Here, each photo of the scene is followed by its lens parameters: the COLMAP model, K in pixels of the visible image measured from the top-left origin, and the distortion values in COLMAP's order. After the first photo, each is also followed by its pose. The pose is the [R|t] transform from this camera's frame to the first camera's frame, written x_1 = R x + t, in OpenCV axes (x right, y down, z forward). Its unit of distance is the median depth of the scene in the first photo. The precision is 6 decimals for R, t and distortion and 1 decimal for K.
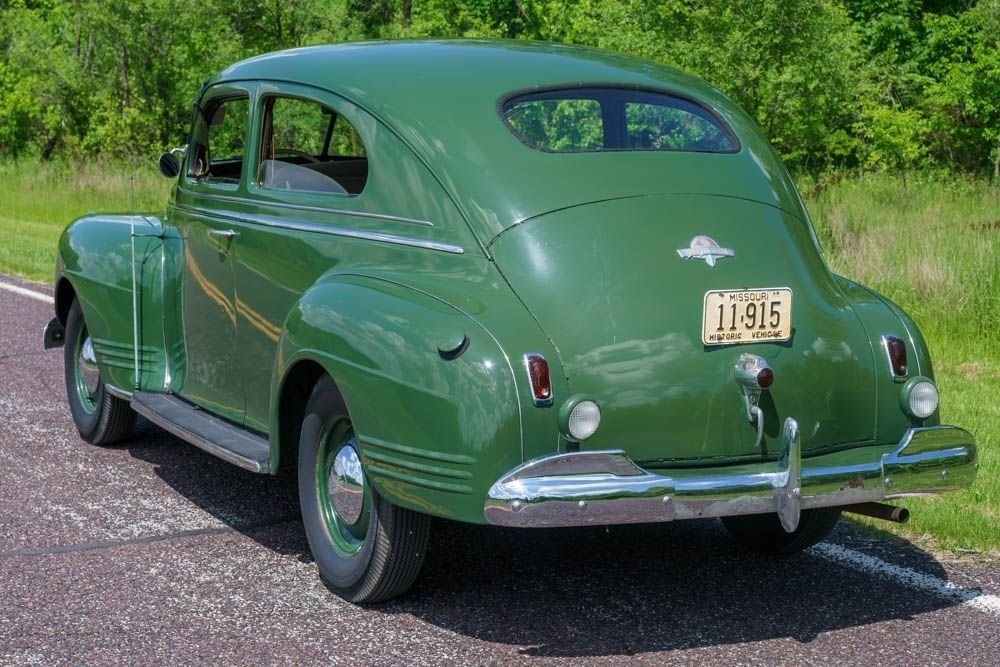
lens RADIAL K [[1949.0, 0, 499.0], [0, 1949.0, 328.9], [0, 0, 1]] dist [0.047219, 0.000000]
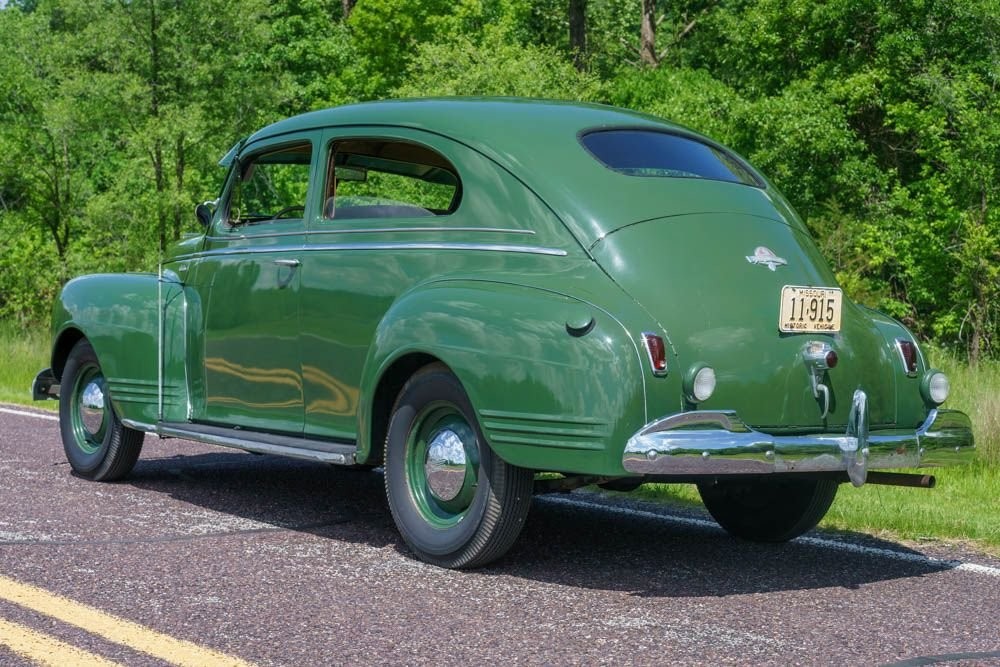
lens RADIAL K [[1754.9, 0, 502.1], [0, 1754.9, 334.1], [0, 0, 1]] dist [-0.002178, 0.000000]
pose [[0.984925, 0.017618, 0.172082, -0.239722], [-0.001526, 0.995646, -0.093200, 0.107277], [-0.172975, 0.091533, 0.980664, -0.013965]]
